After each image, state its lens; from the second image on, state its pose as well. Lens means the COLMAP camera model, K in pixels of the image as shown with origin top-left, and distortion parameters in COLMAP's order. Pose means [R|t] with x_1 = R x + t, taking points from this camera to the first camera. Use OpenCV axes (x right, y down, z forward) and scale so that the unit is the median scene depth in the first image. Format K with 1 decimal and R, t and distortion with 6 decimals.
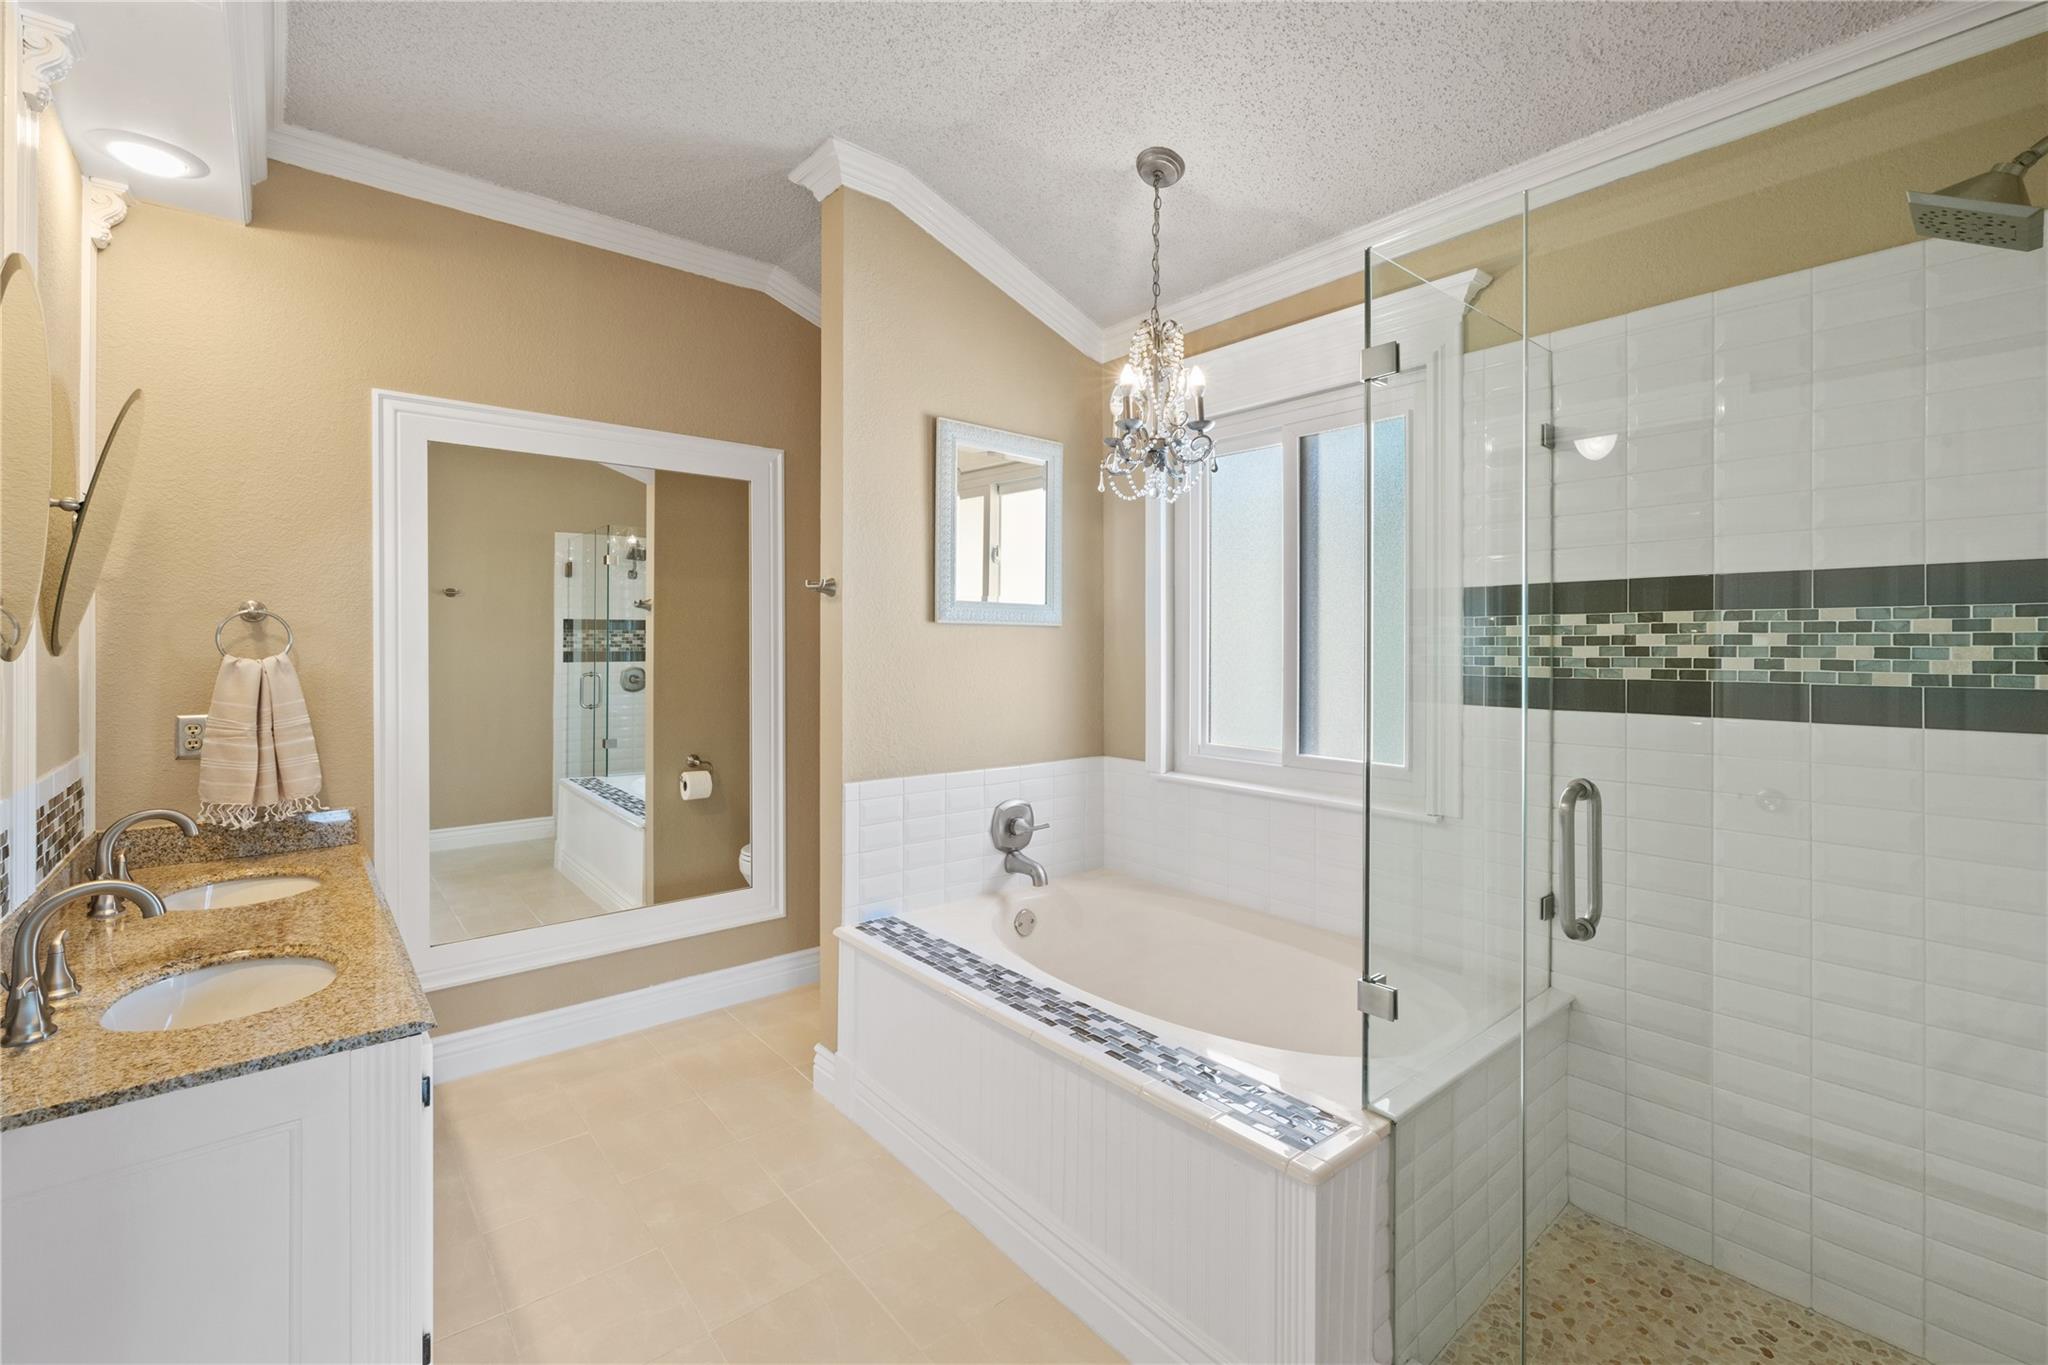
lens RADIAL K [[879.4, 0, 1023.6], [0, 879.4, 642.4], [0, 0, 1]] dist [-0.000250, -0.000065]
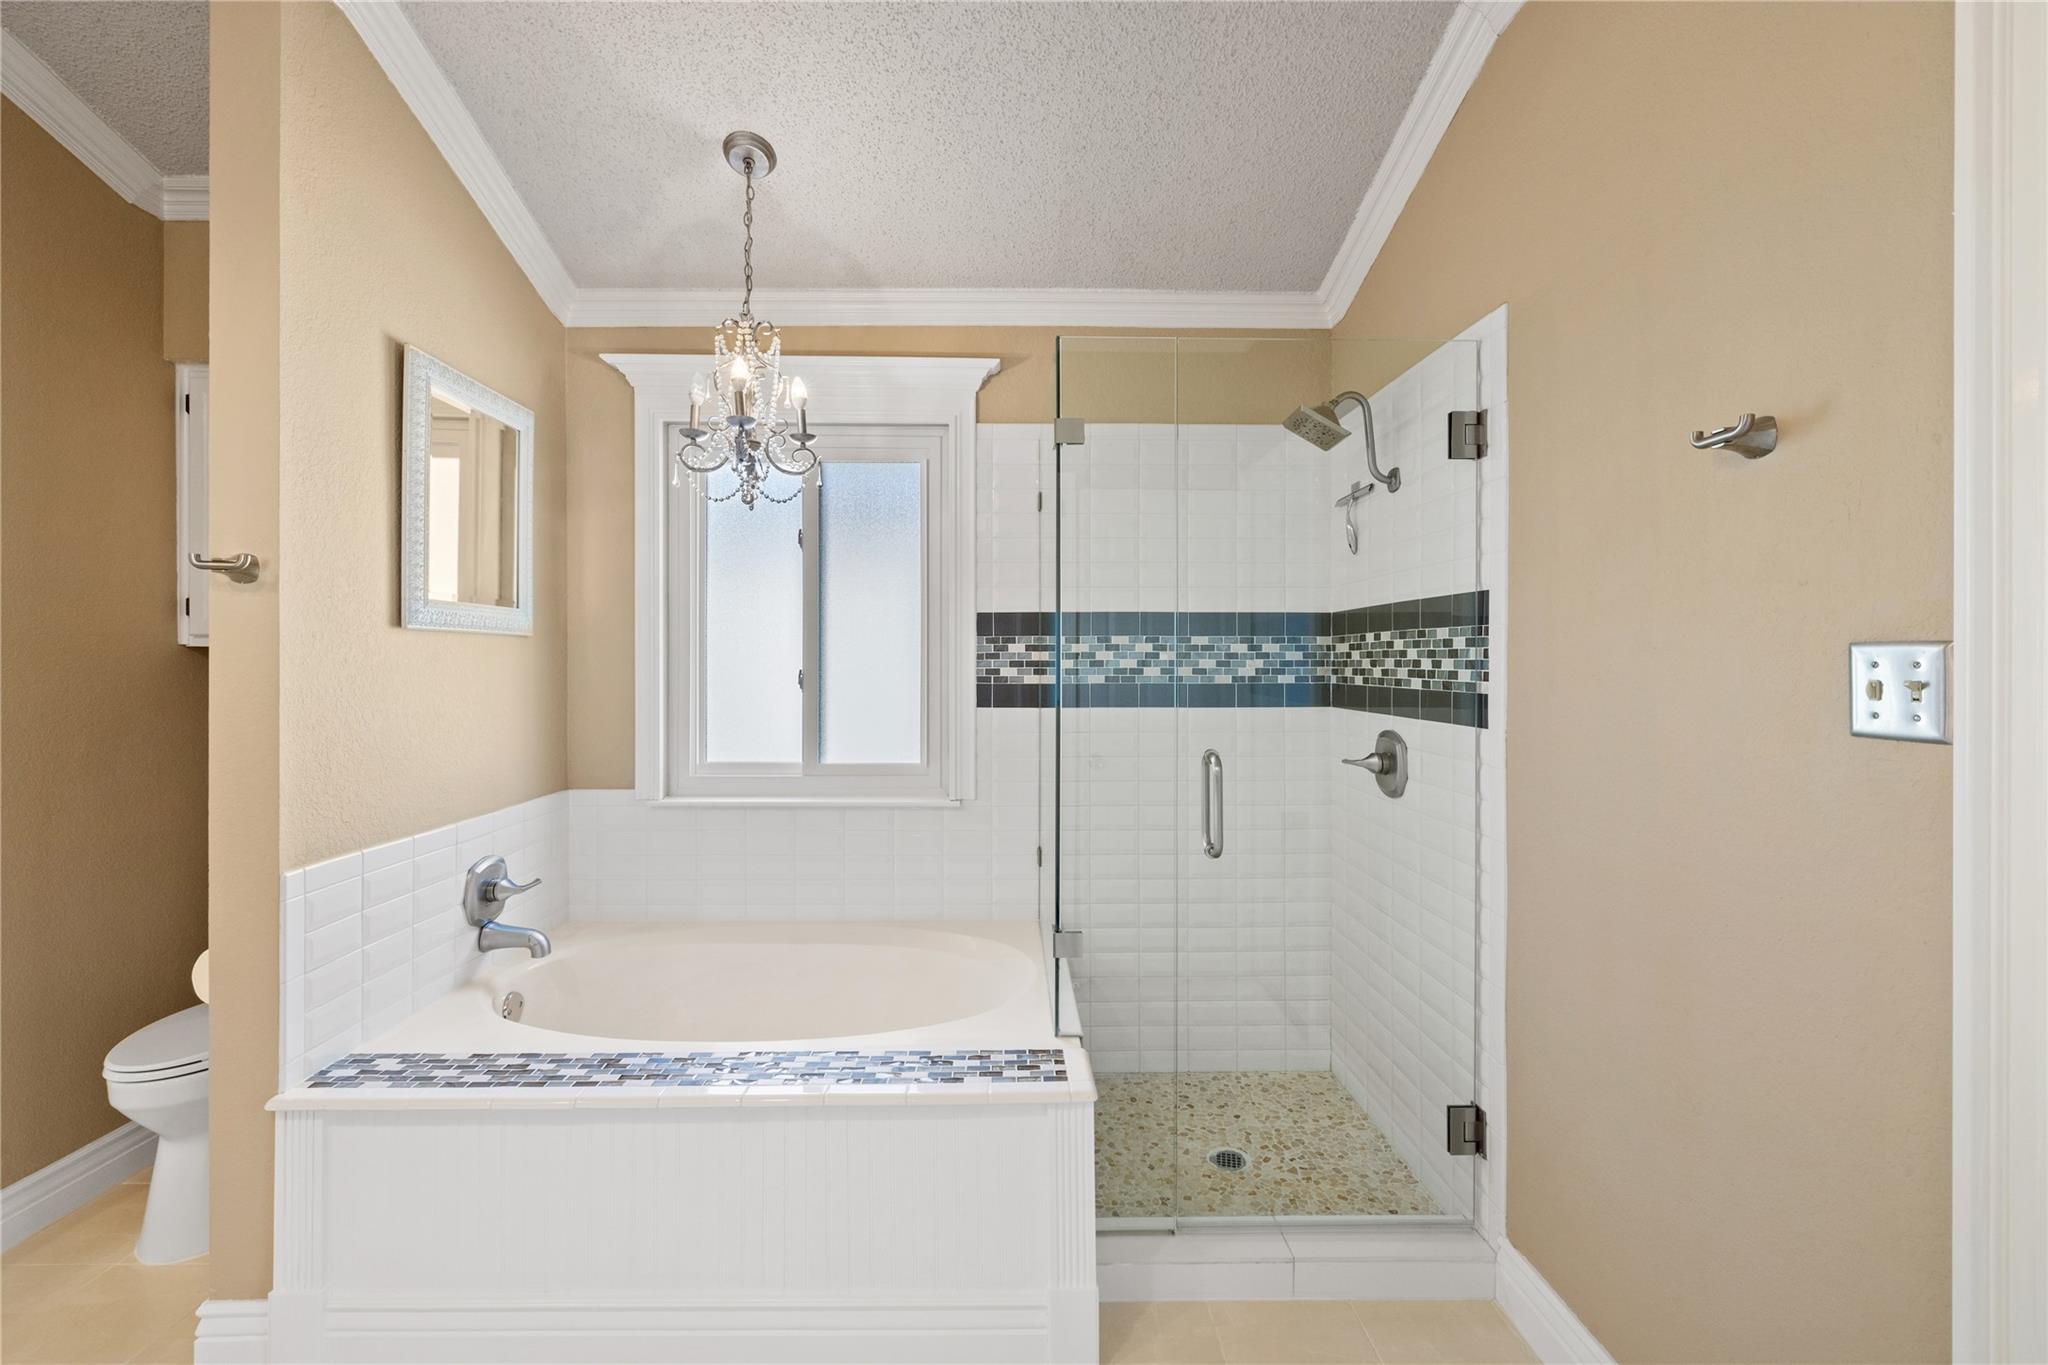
lens RADIAL K [[854.1, 0, 1024.4], [0, 854.1, 659.0], [0, 0, 1]] dist [-0.000408, 0.000053]
pose [[0.625569, -0.000460, 0.780169, -0.398313], [-0.002493, 0.999994, 0.002589, -0.000418], [-0.780165, -0.003565, 0.625564, 0.201479]]
